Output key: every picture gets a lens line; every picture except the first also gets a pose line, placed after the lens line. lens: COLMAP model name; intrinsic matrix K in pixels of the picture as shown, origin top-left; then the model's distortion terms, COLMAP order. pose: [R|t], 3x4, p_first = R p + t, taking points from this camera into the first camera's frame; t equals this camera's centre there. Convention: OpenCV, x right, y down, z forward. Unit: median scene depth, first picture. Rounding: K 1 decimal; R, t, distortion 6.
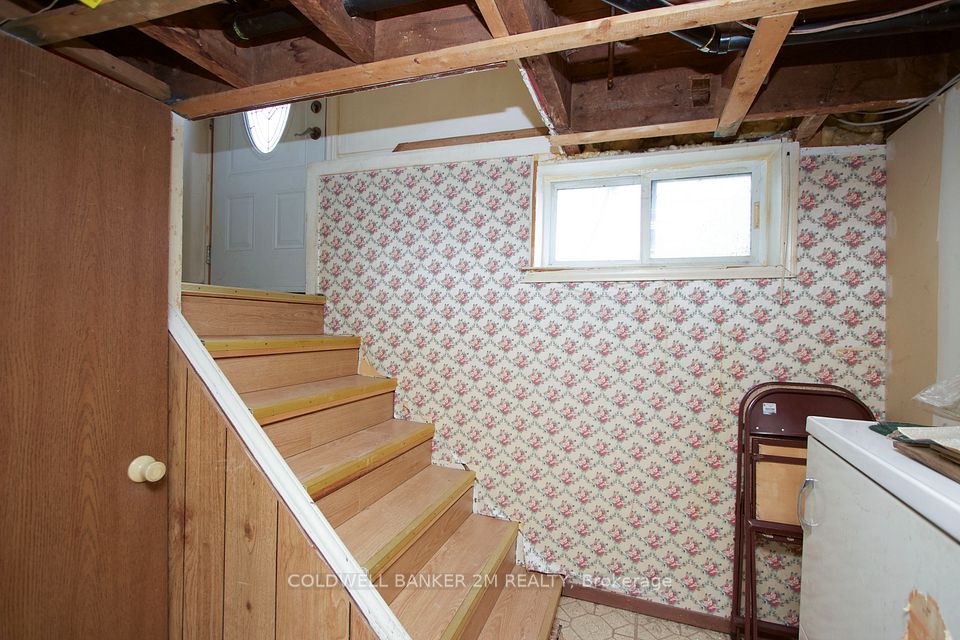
lens RADIAL K [[462.4, 0, 474.7], [0, 462.4, 329.1], [0, 0, 1]] dist [-0.003460, -0.000586]
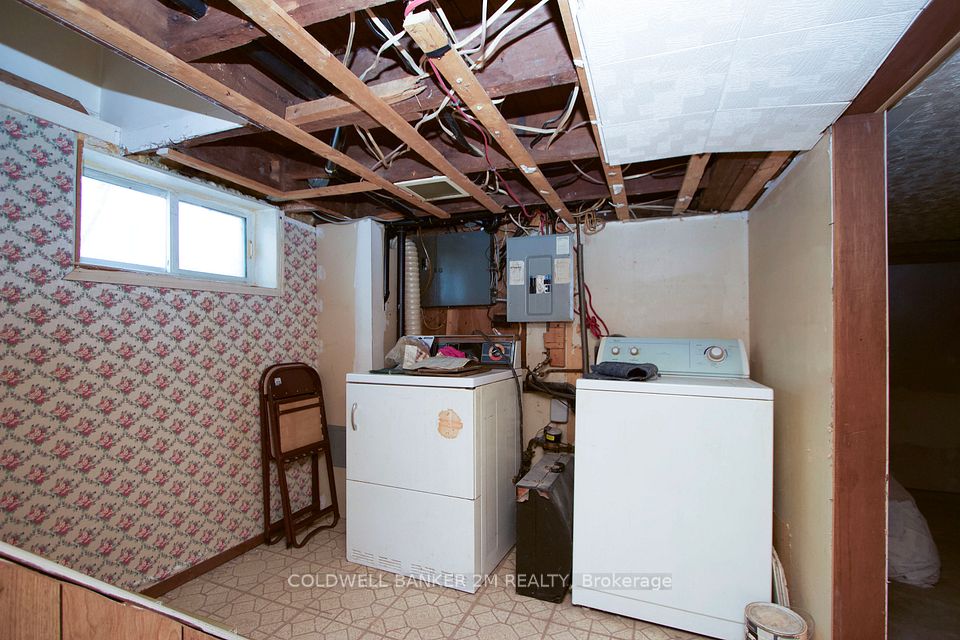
lens RADIAL K [[462.4, 0, 474.7], [0, 462.4, 329.1], [0, 0, 1]] dist [-0.003460, -0.000586]
pose [[0.031086, -0.017066, 0.999371, -0.769685], [0.012258, 0.999786, 0.016691, -0.017553], [-0.999442, 0.011732, 0.031288, 0.260710]]
